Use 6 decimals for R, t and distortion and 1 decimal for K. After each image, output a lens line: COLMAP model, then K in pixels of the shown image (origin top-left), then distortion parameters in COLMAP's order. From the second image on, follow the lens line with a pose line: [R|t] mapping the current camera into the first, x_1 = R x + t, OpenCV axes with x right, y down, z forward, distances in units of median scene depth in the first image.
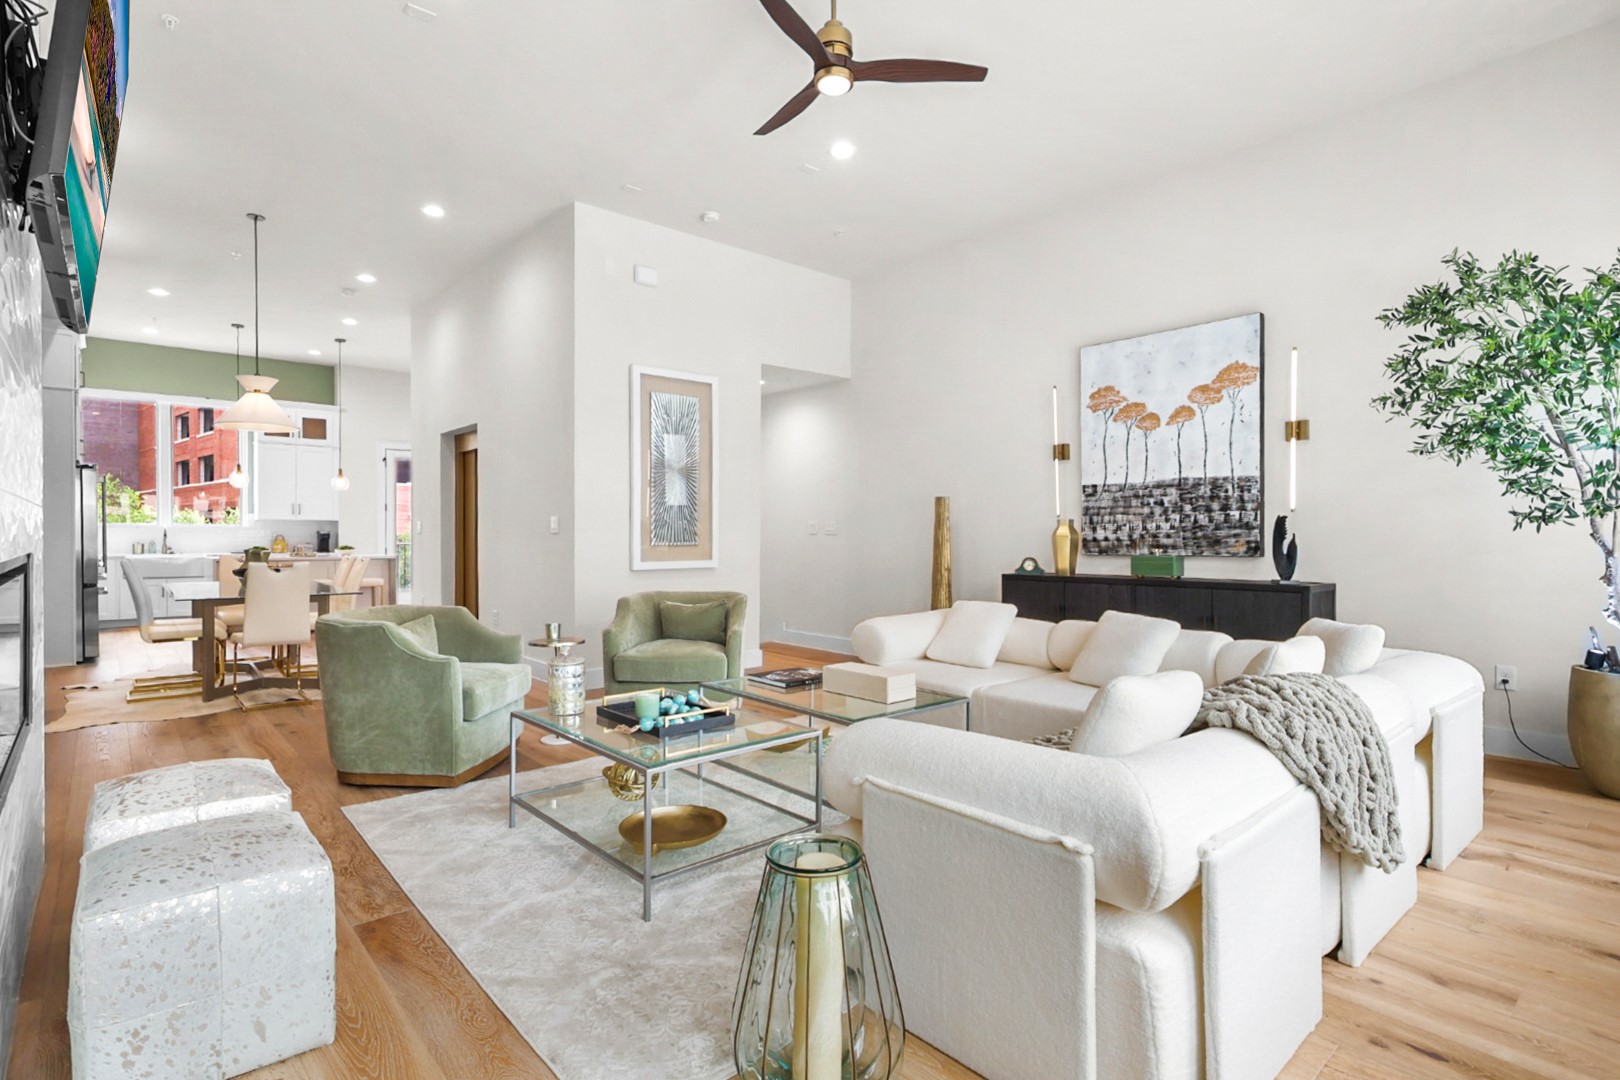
lens RADIAL K [[783.1, 0, 797.6], [0, 783.1, 543.9], [0, 0, 1]] dist [-0.000258, 0.000165]
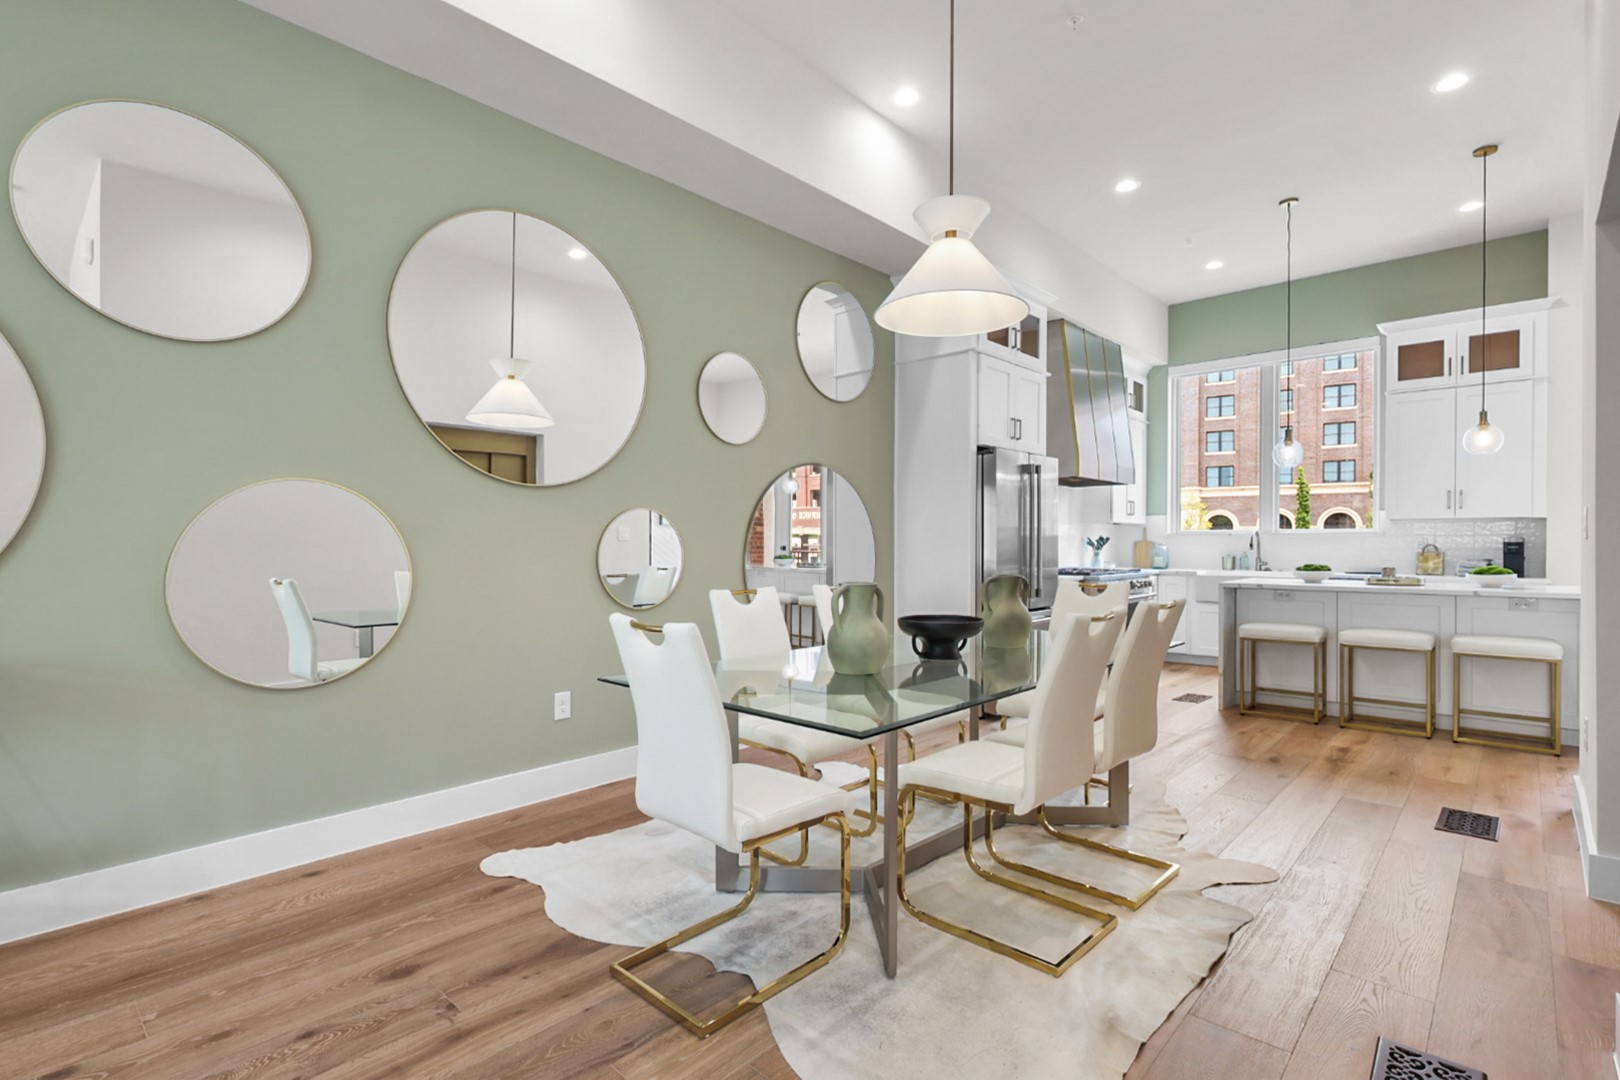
lens RADIAL K [[783.1, 0, 797.6], [0, 783.1, 543.9], [0, 0, 1]] dist [-0.000258, 0.000165]
pose [[0.106322, 0.001681, -0.994330, -0.130482], [-0.007882, 0.999969, 0.000848, -0.008910], [0.994301, 0.007747, 0.106332, 0.481898]]
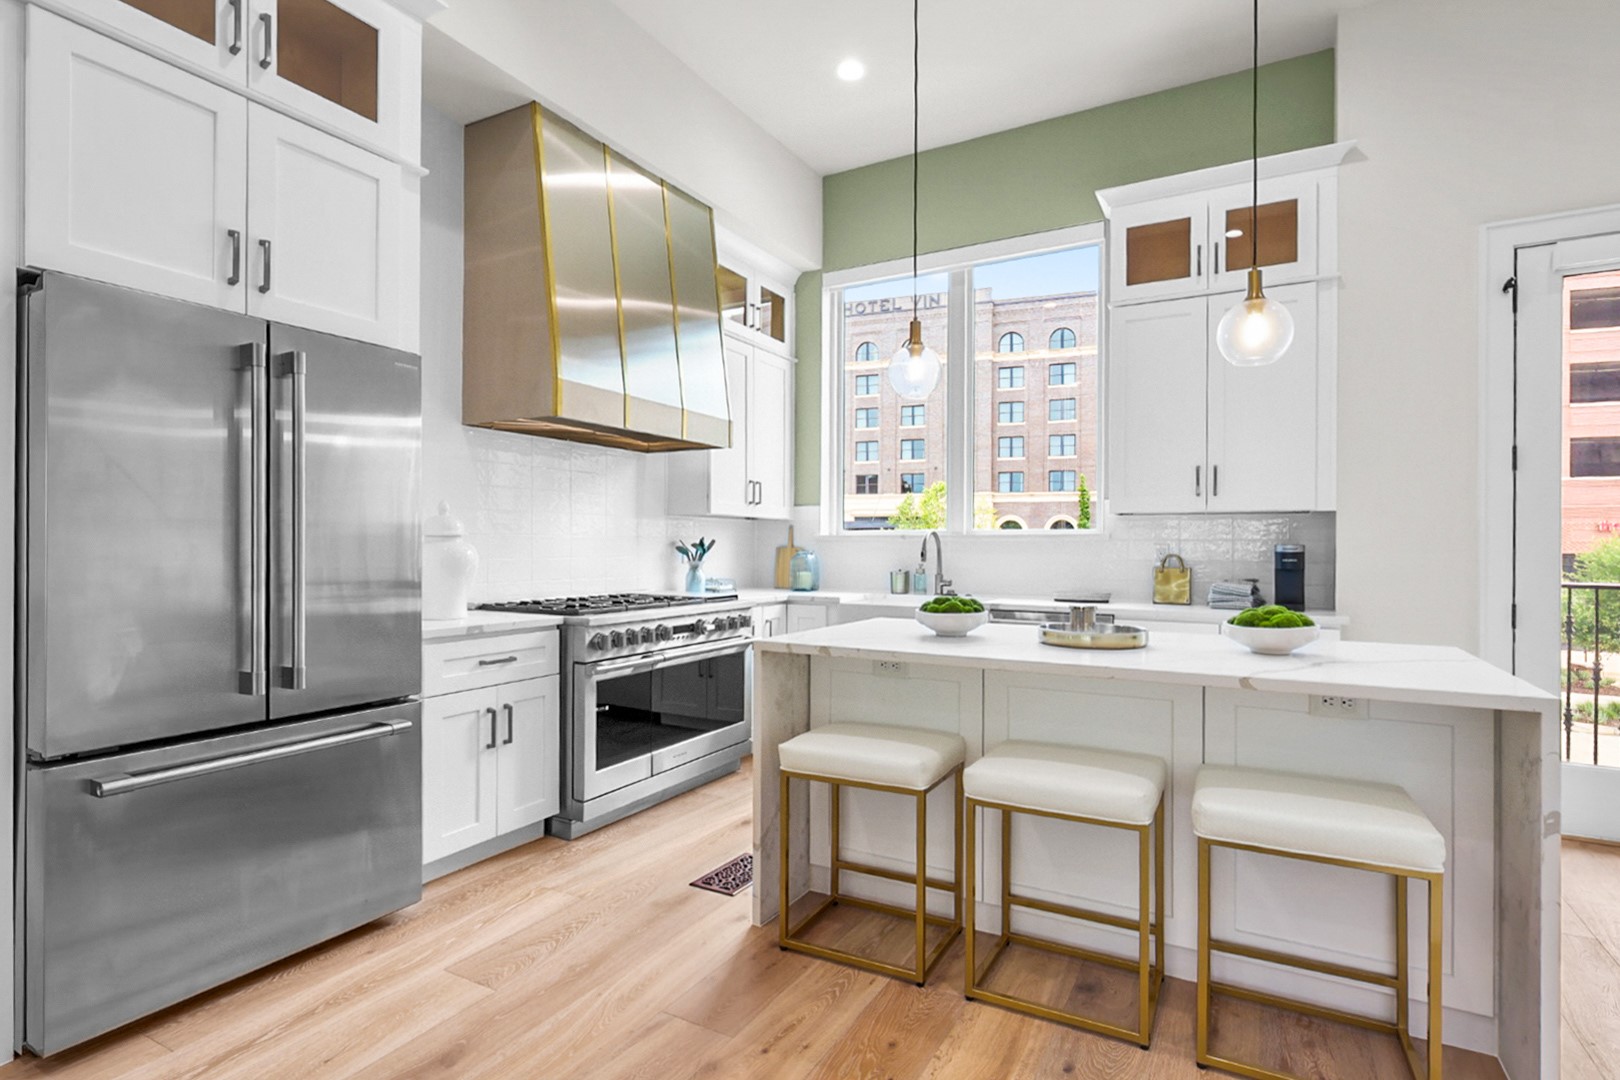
lens RADIAL K [[812.8, 0, 810.0], [0, 812.8, 540.0], [0, 0, 1]] dist [-0.001621, 0.000218]
pose [[0.338935, -0.006277, -0.940789, -0.378473], [-0.012335, 0.999862, -0.011115, -0.012417], [0.940729, 0.015372, 0.338811, 0.742805]]
